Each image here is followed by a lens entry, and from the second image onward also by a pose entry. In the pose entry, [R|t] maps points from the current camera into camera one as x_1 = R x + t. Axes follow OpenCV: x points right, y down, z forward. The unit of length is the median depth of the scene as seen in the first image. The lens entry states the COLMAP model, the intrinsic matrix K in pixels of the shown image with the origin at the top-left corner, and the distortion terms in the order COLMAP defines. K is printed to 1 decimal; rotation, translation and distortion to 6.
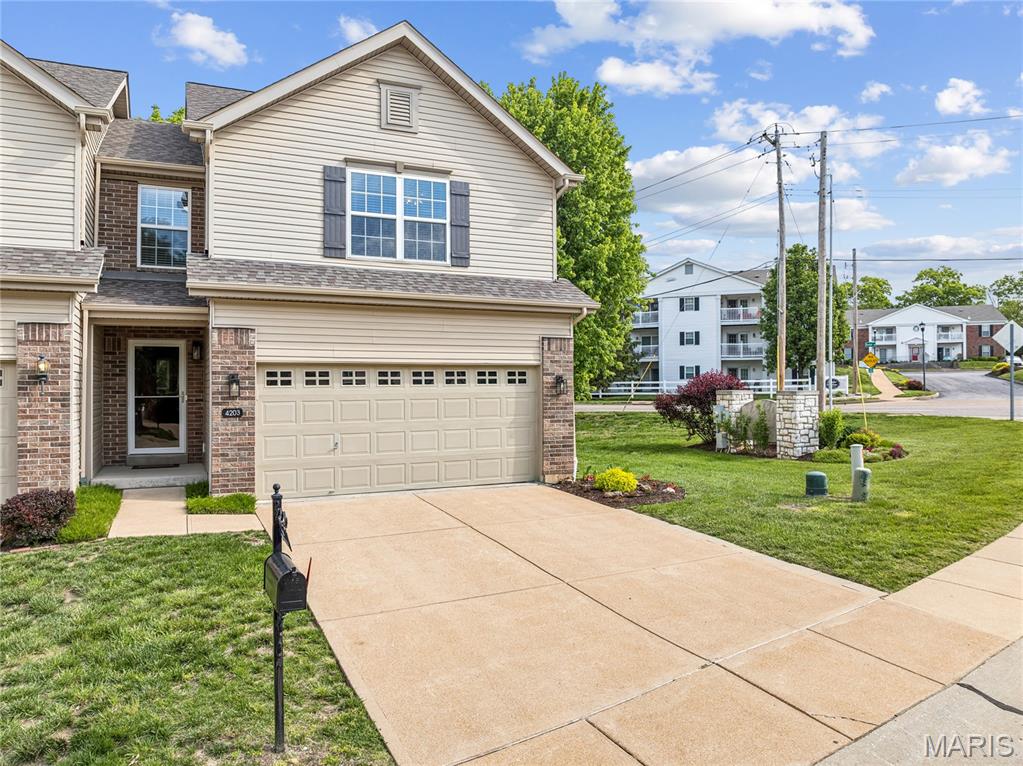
lens RADIAL K [[736.1, 0, 511.5], [0, 736.1, 383.0], [0, 0, 1]] dist [-0.031280, -0.007863]
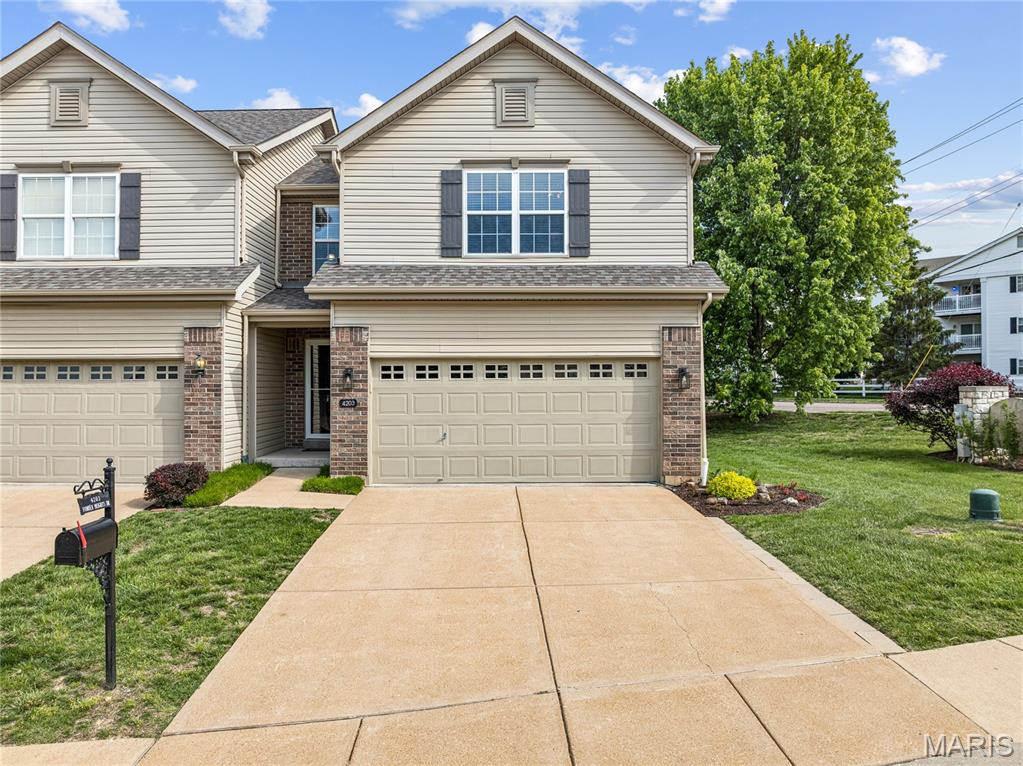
lens RADIAL K [[736.1, 0, 511.5], [0, 736.1, 383.0], [0, 0, 1]] dist [-0.031280, -0.007863]
pose [[0.902744, 0.001508, -0.430175, 0.285431], [0.000115, 0.999993, 0.003748, 0.005192], [0.430178, -0.003433, 0.902738, 0.088160]]
